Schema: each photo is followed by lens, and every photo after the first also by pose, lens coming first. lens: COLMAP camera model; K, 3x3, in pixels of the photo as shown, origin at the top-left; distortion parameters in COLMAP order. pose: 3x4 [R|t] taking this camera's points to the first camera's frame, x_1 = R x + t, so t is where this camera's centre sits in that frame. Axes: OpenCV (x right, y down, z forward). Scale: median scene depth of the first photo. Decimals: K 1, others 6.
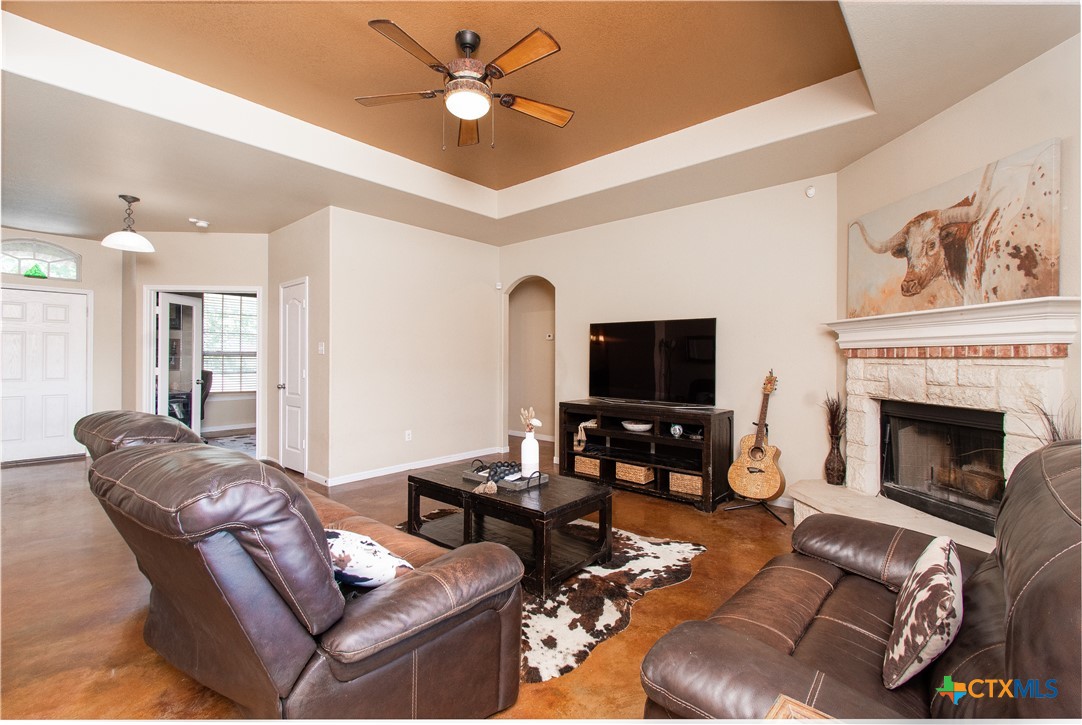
lens RADIAL K [[480.4, 0, 535.6], [0, 480.4, 358.7], [0, 0, 1]] dist [0.001881, 0.001419]
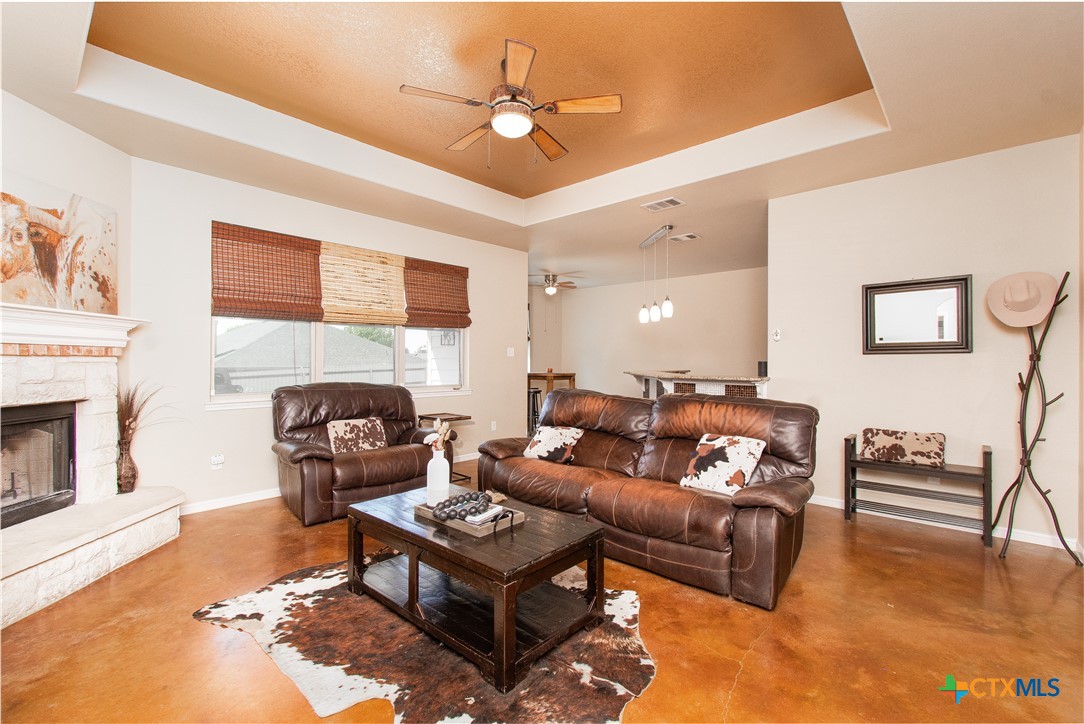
lens RADIAL K [[481.3, 0, 539.9], [0, 481.3, 364.4], [0, 0, 1]] dist [0.001881, 0.001419]
pose [[-0.999826, -0.015015, 0.011053, -0.203201], [-0.014902, 0.999837, 0.010214, -0.009393], [-0.011205, 0.010048, -0.999887, 1.924773]]
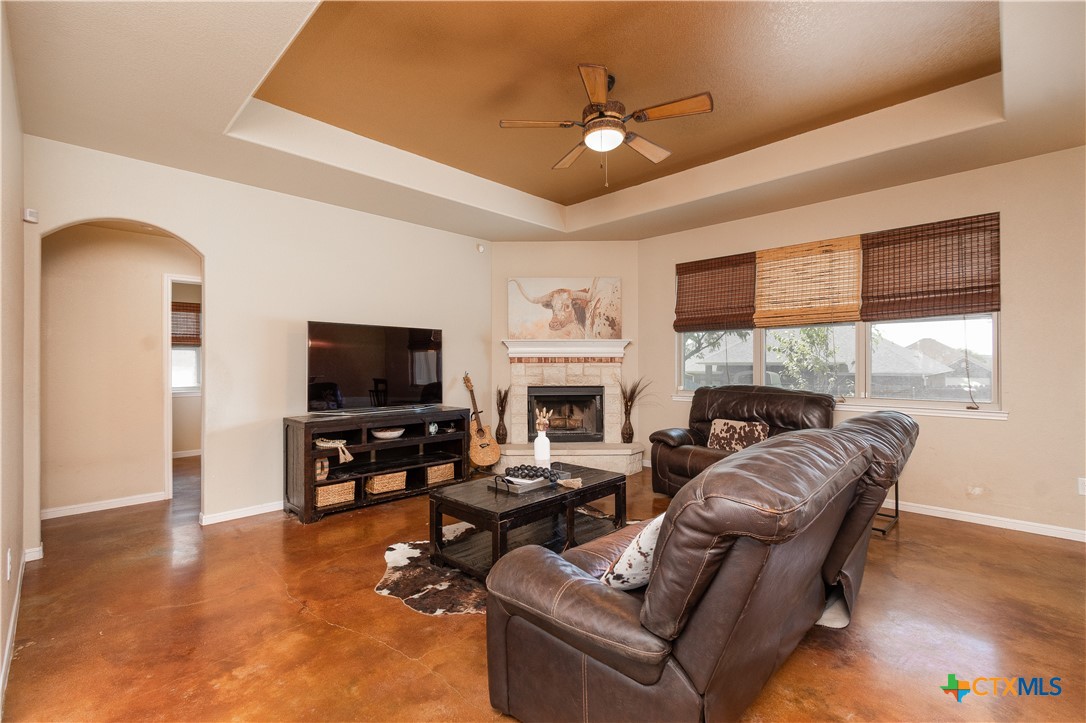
lens RADIAL K [[480.3, 0, 536.1], [0, 480.3, 366.4], [0, 0, 1]] dist [-0.001748, -0.000482]
pose [[0.062298, -0.018304, 0.997890, -1.185933], [0.005660, 0.999822, 0.017986, -0.022807], [-0.998042, 0.004528, 0.062390, 1.003424]]
